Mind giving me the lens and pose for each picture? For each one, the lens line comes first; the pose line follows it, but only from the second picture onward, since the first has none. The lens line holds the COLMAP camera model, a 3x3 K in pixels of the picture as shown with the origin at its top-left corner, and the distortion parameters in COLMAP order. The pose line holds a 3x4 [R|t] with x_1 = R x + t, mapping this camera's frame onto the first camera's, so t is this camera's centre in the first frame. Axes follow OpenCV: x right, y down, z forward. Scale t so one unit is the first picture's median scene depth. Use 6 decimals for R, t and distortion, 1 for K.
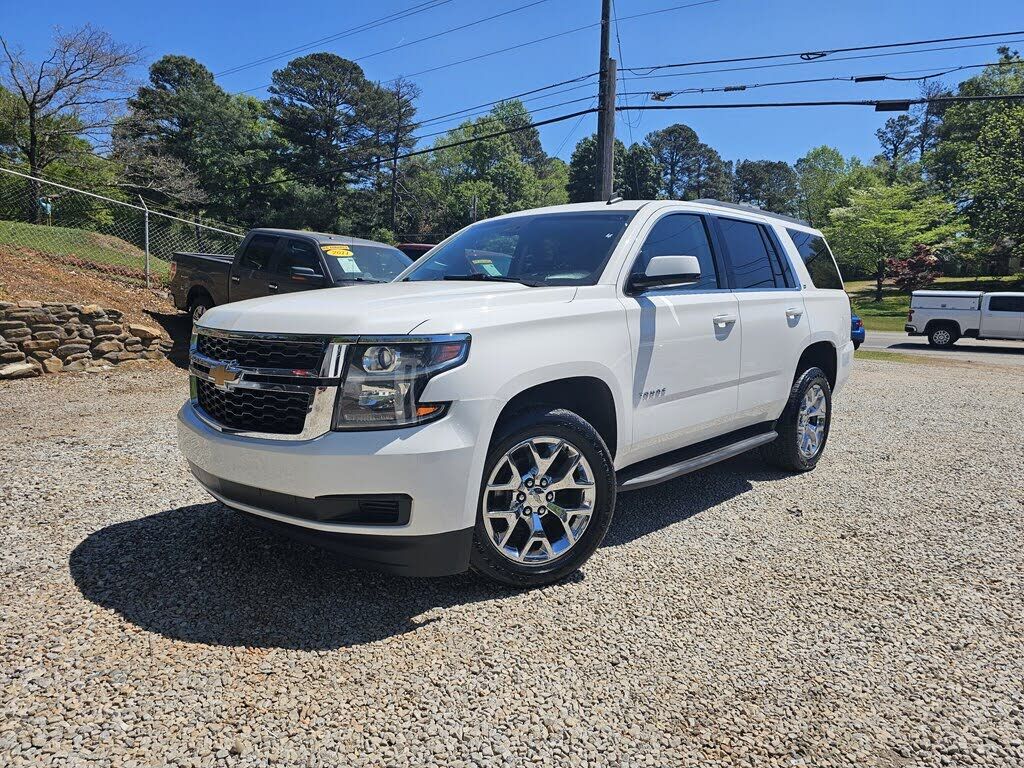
lens RADIAL K [[724.7, 0, 515.8], [0, 724.7, 389.3], [0, 0, 1]] dist [0.048946, -0.028482]
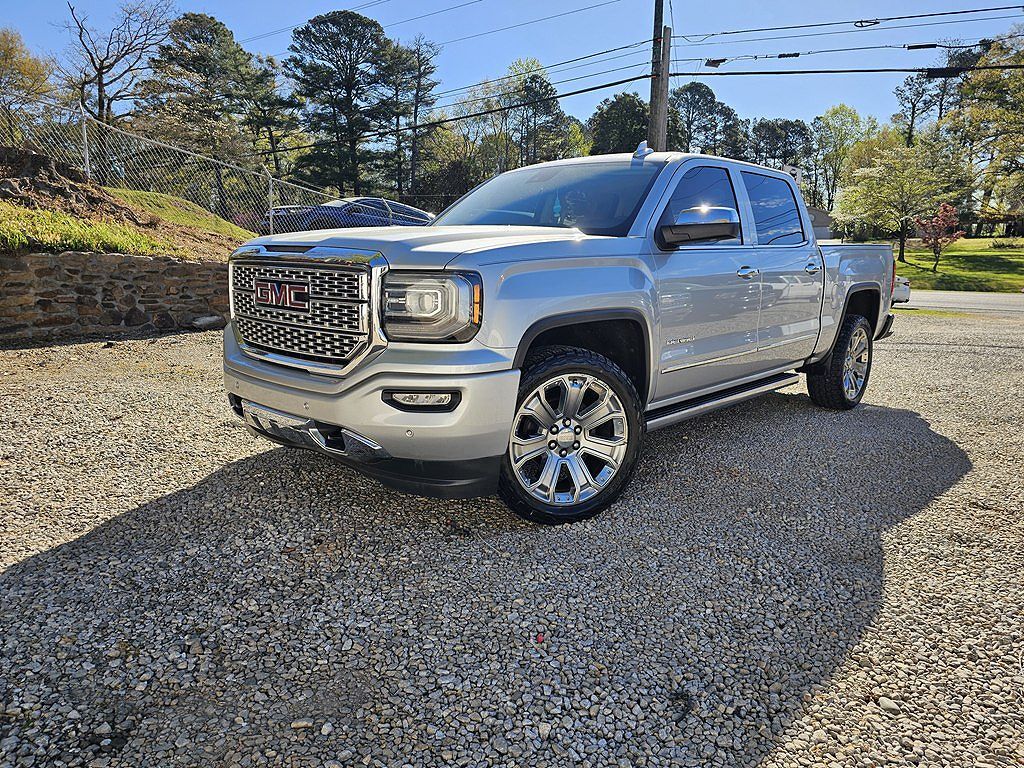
lens RADIAL K [[731.8, 0, 512.0], [0, 731.8, 384.0], [0, 0, 1]] dist [0.047186, -0.031073]
pose [[1.000000, 0.000047, -0.000798, -0.032208], [-0.000012, 0.999001, 0.044684, 0.003588], [0.000799, -0.044684, 0.999001, -0.027201]]
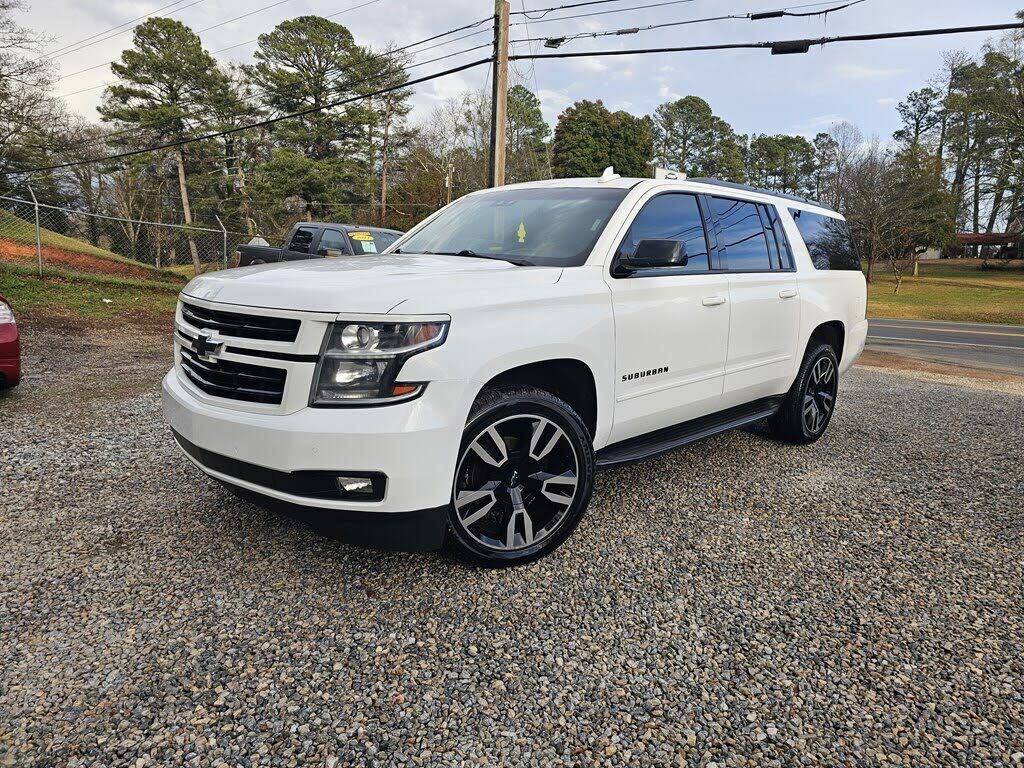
lens RADIAL K [[720.0, 0, 547.4], [0, 720.0, 377.8], [0, 0, 1]] dist [0.033599, -0.005042]
pose [[0.999527, 0.018089, -0.024865, 0.078719], [-0.017695, 0.999716, 0.015971, -0.004575], [0.025147, -0.015523, 0.999563, 0.044519]]
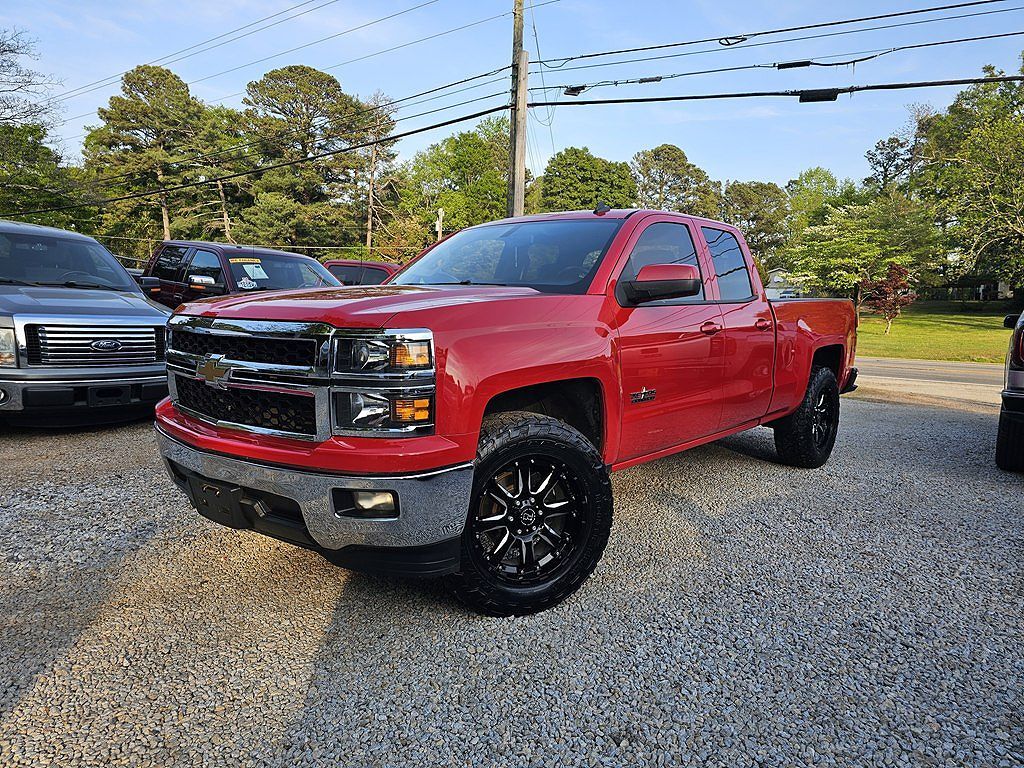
lens RADIAL K [[713.0, 0, 532.3], [0, 713.0, 378.8], [0, 0, 1]] dist [0.038869, -0.002825]
pose [[0.999912, 0.013231, -0.000520, 0.054738], [-0.013241, 0.999162, -0.038729, -0.005207], [0.000007, 0.038733, 0.999250, 0.049460]]
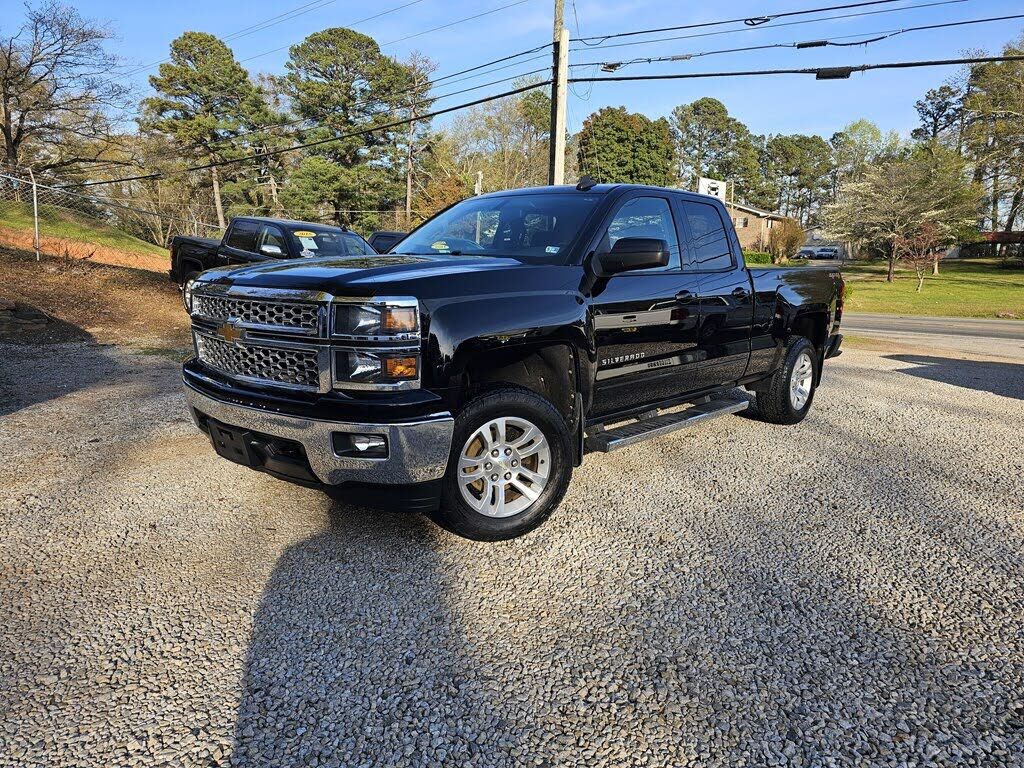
lens RADIAL K [[727.3, 0, 527.2], [0, 727.3, 388.9], [0, 0, 1]] dist [0.043499, -0.020525]
pose [[0.998387, 0.014972, -0.054757, 0.053013], [-0.013429, 0.999506, 0.028428, -0.000476], [0.055156, -0.027647, 0.998095, 0.004449]]
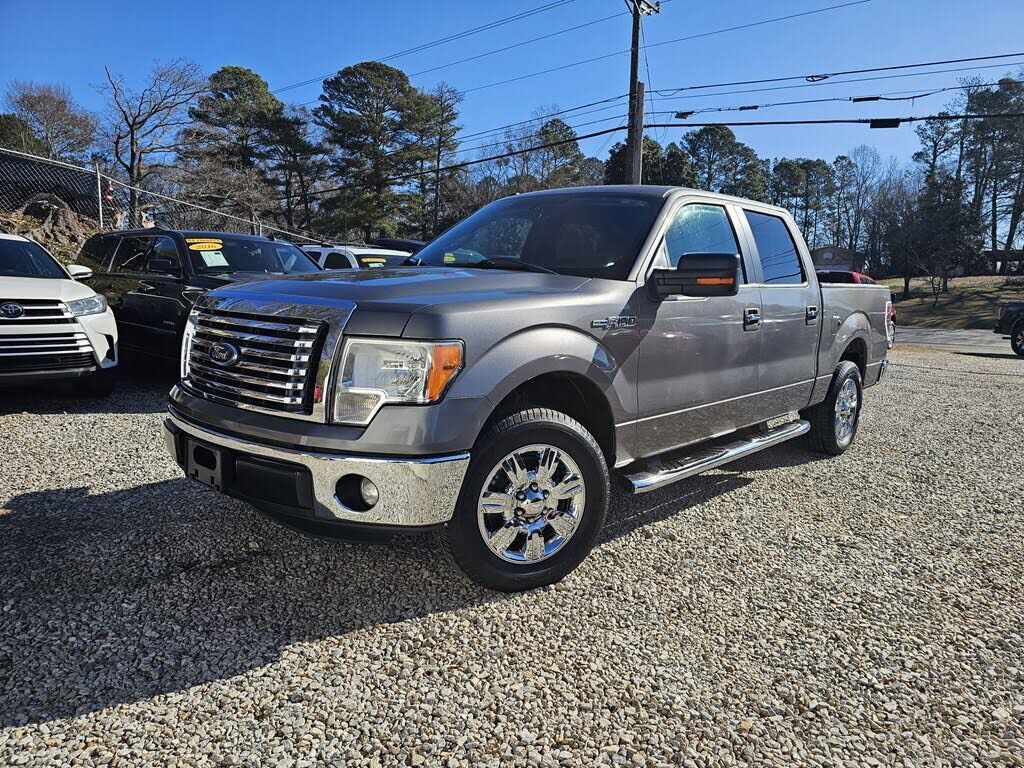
lens RADIAL K [[741.3, 0, 517.2], [0, 741.3, 396.0], [0, 0, 1]] dist [0.049659, -0.032549]
pose [[0.998841, 0.005391, -0.047833, -0.000049], [-0.005000, 0.999953, 0.008278, 0.008785], [0.047876, -0.008029, 0.998821, -0.060958]]
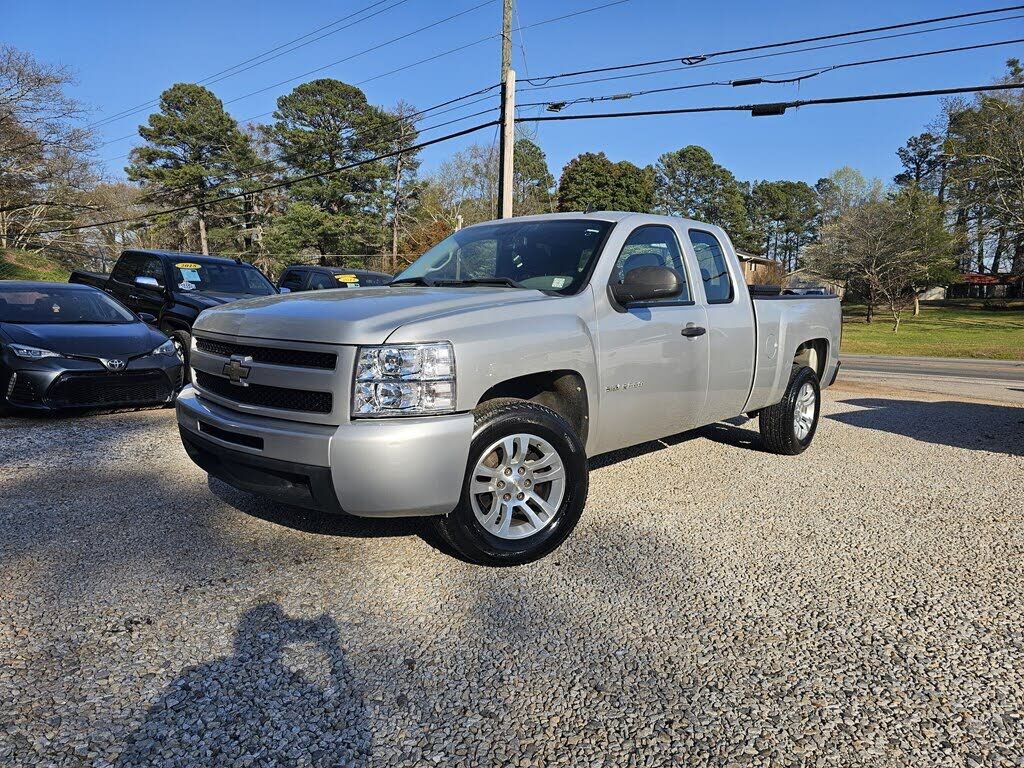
lens RADIAL K [[731.2, 0, 534.6], [0, 731.2, 378.6], [0, 0, 1]] dist [0.041025, -0.008292]
pose [[0.998511, 0.006320, -0.054176, 0.080794], [-0.008919, 0.998814, -0.047872, 0.001119], [0.053809, 0.048284, 0.997383, 0.017431]]
